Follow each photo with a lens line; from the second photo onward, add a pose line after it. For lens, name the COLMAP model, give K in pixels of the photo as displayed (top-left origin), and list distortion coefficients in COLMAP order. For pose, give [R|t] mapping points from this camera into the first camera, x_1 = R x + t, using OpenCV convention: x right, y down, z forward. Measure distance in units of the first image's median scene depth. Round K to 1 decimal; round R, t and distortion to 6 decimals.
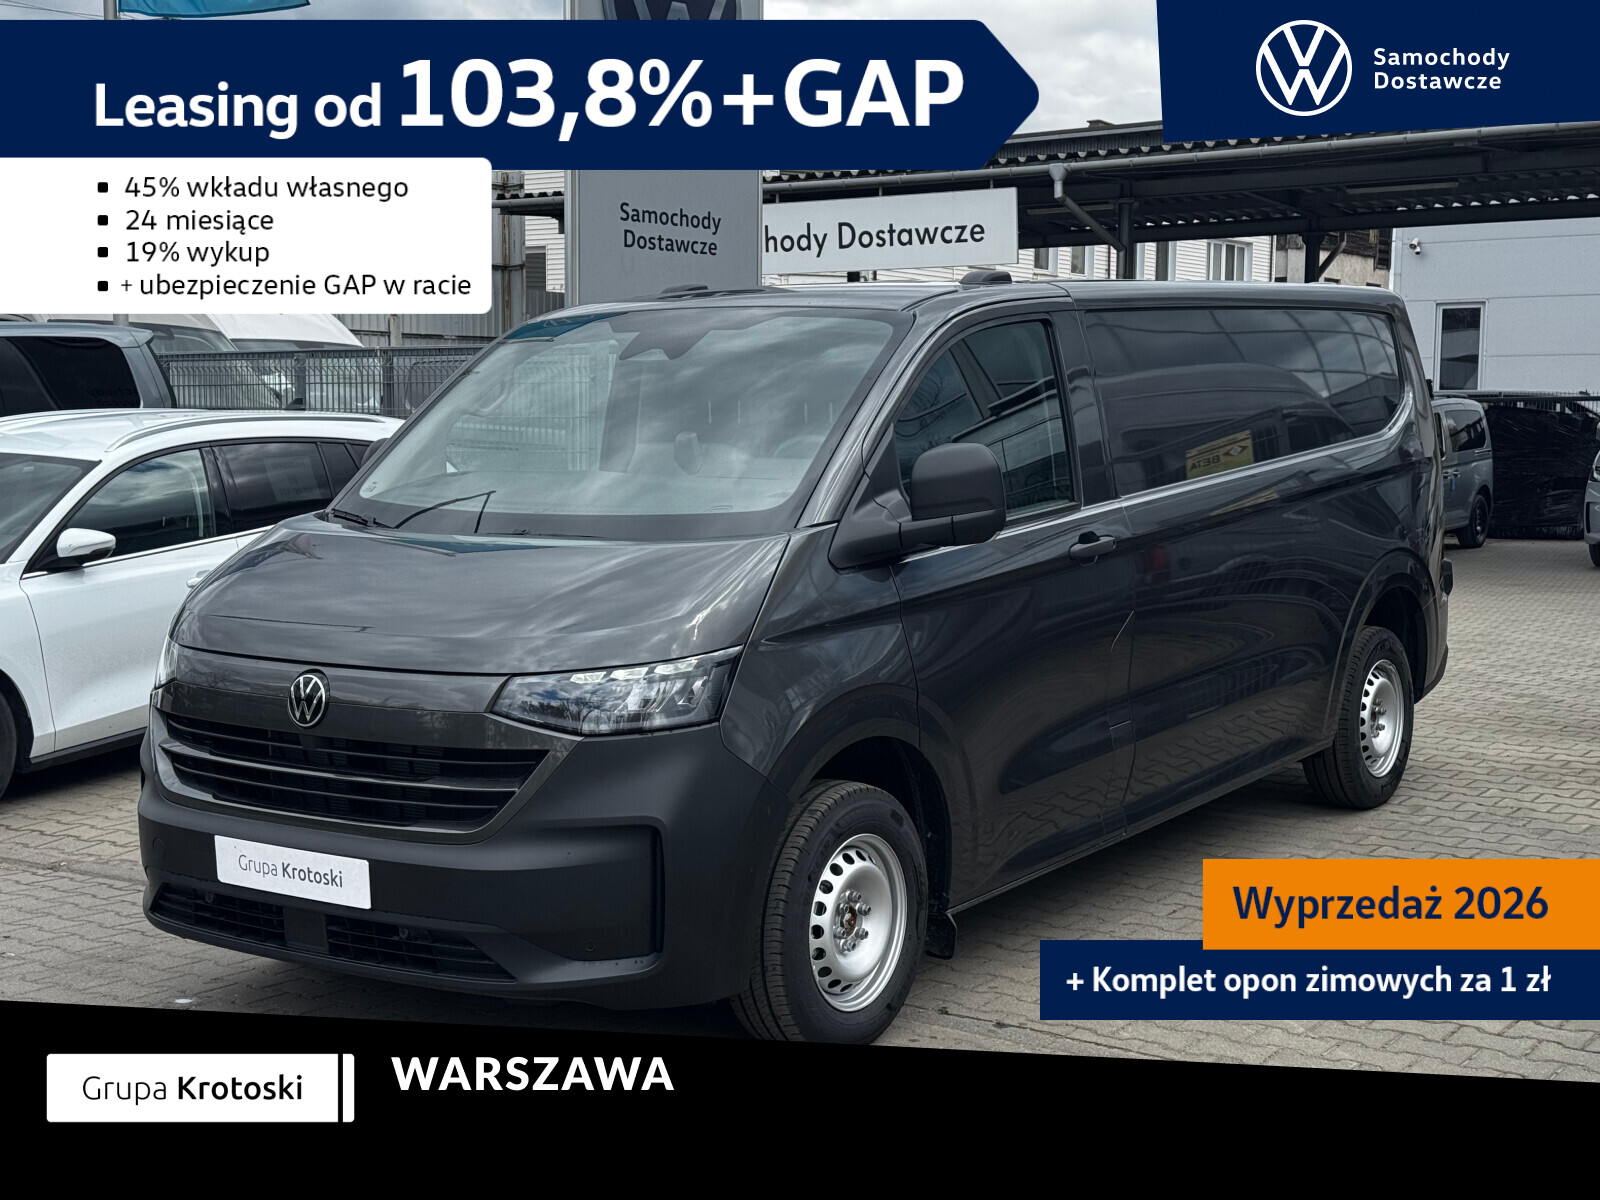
lens RADIAL K [[2208.2, 0, 800.0], [0, 2208.2, 600.0], [0, 0, 1]] dist [0.187653, -0.350942]
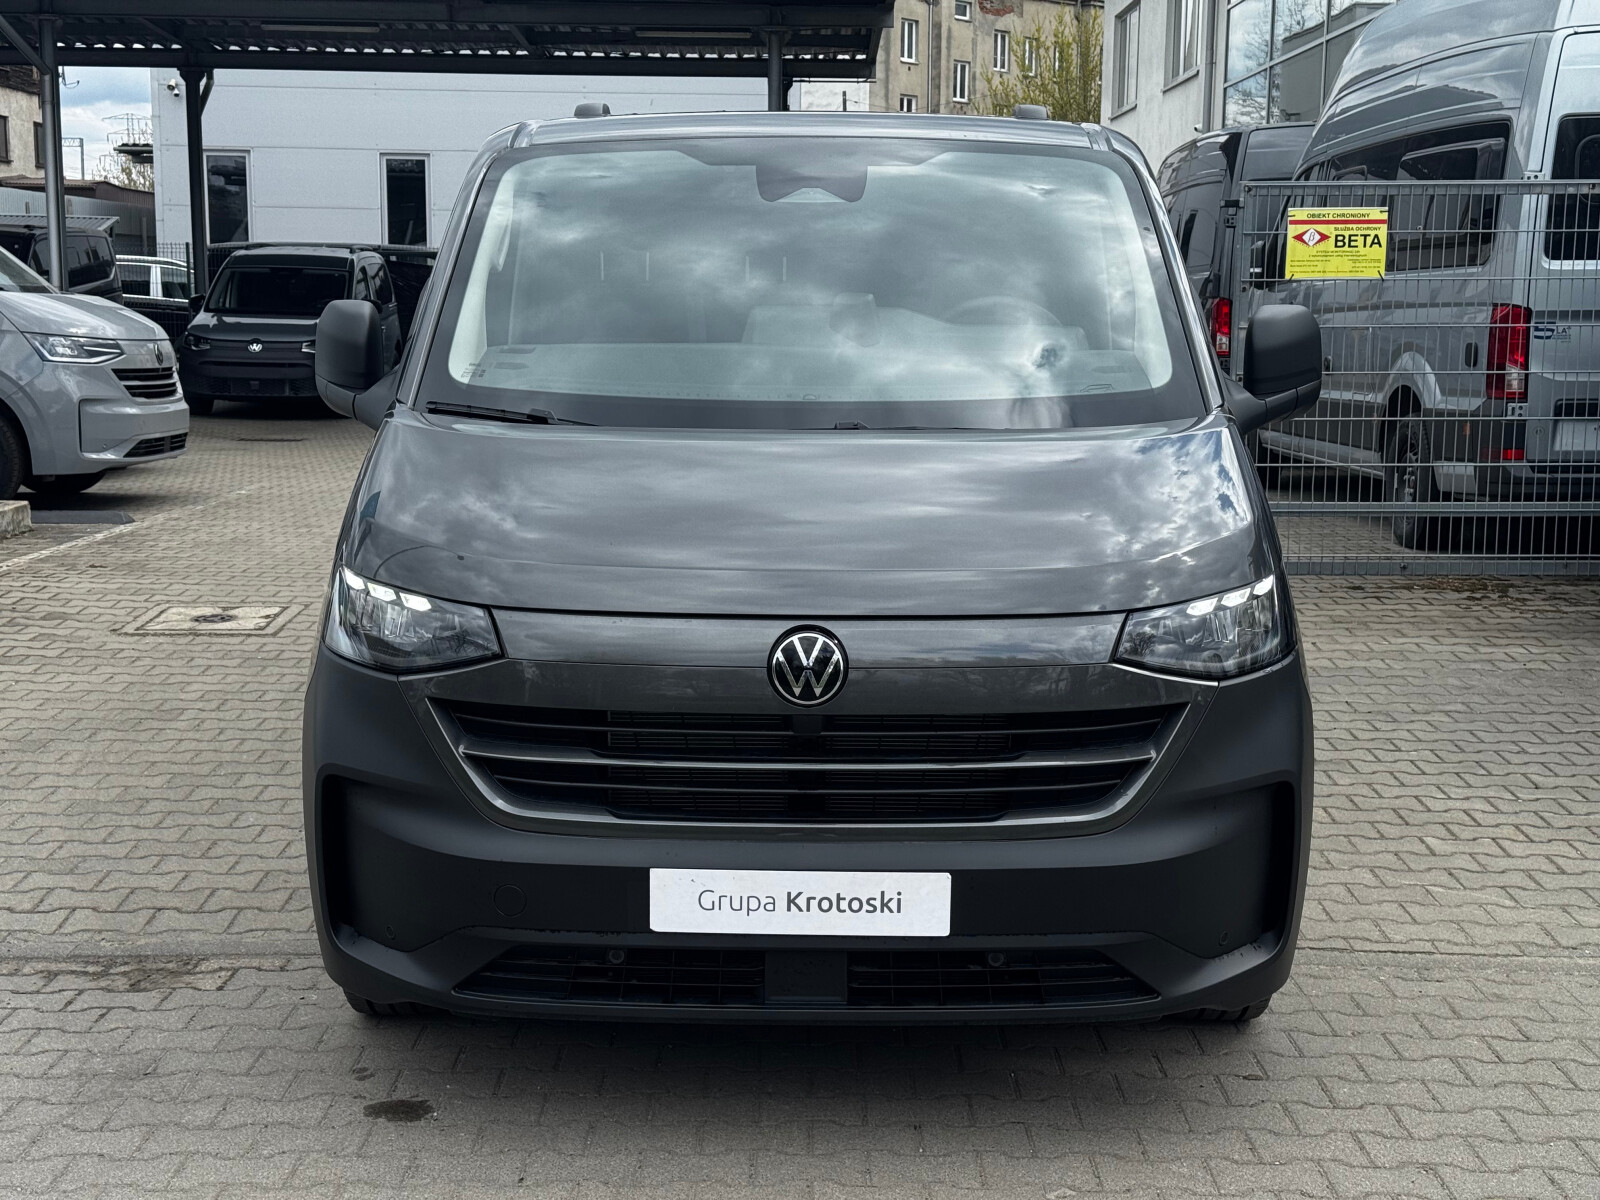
lens RADIAL K [[2208.2, 0, 800.0], [0, 2208.2, 600.0], [0, 0, 1]] dist [0.187653, -0.350942]
pose [[0.819435, -0.080838, 0.567443, -0.597453], [0.043145, 0.995895, 0.079571, -0.033179], [-0.571546, -0.040721, 0.819559, 0.384976]]
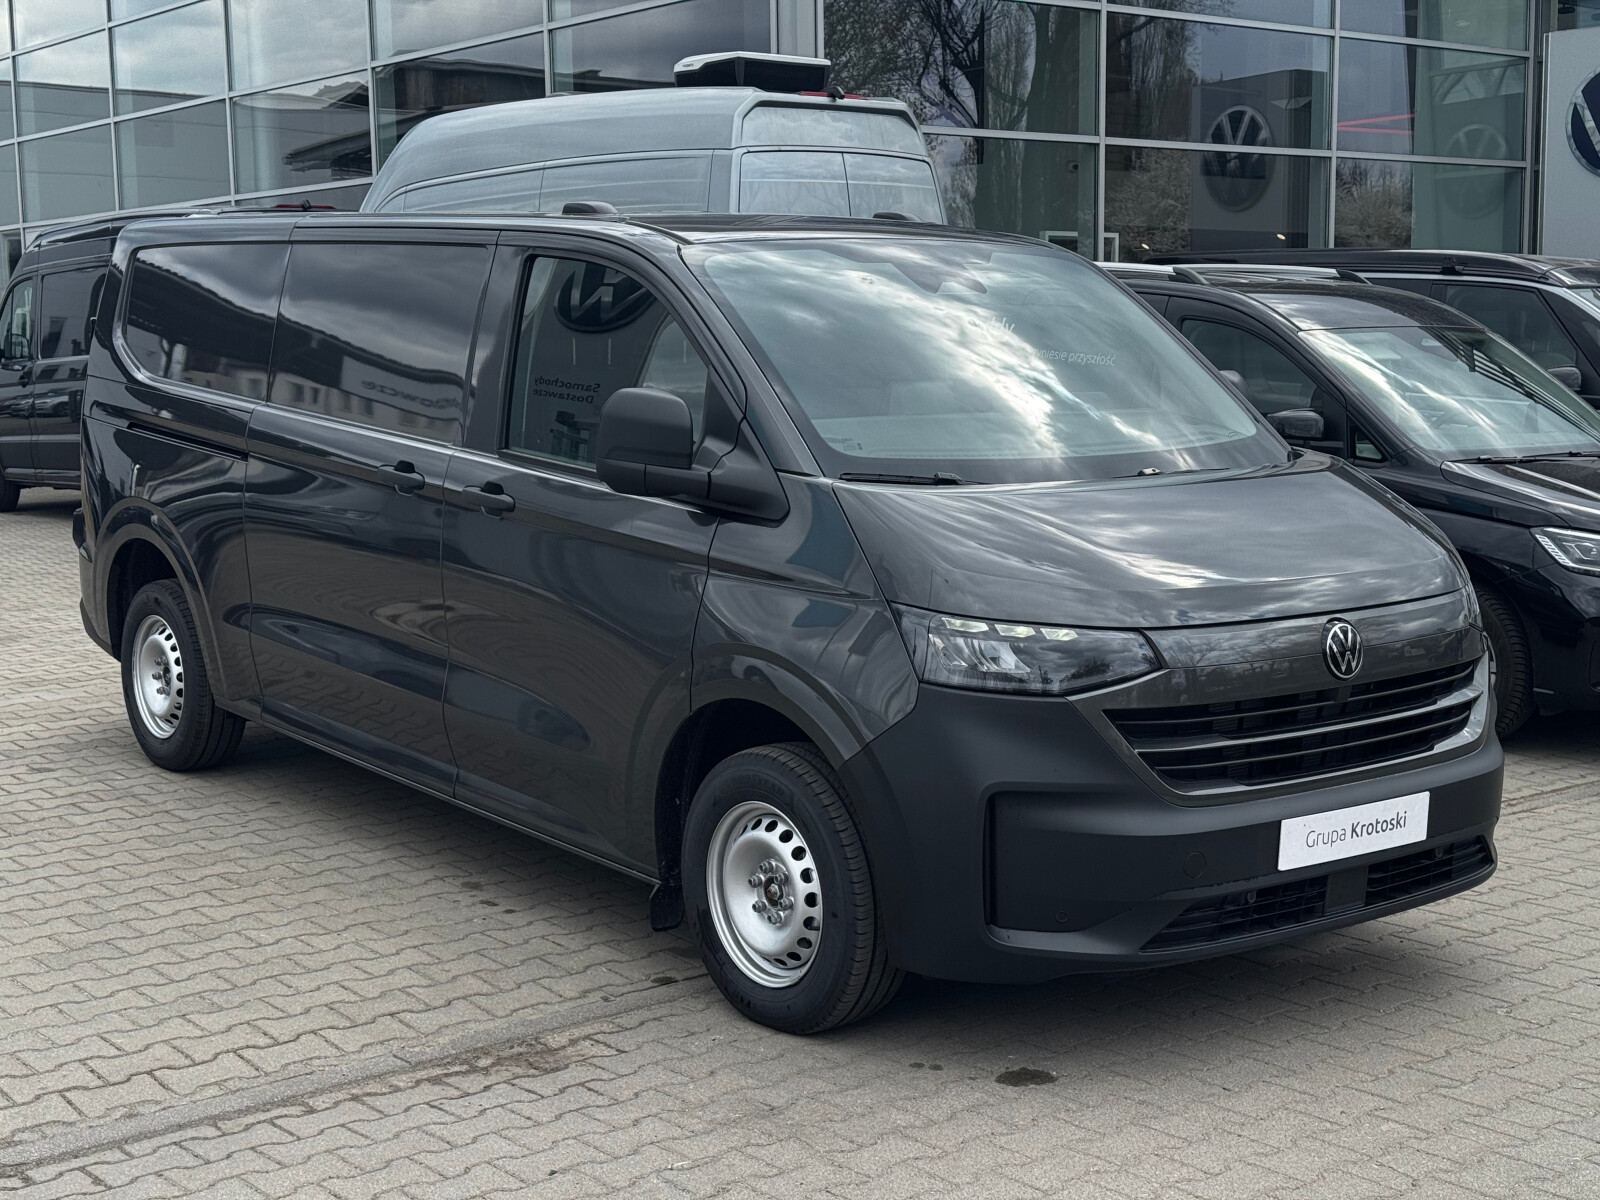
lens RADIAL K [[2208.2, 0, 800.0], [0, 2208.2, 600.0], [0, 0, 1]] dist [0.187653, -0.350942]
pose [[0.277566, -0.115733, 0.953710, -1.124533], [0.091143, 0.991412, 0.093782, -0.081906], [-0.956373, 0.060893, 0.285731, 0.895471]]
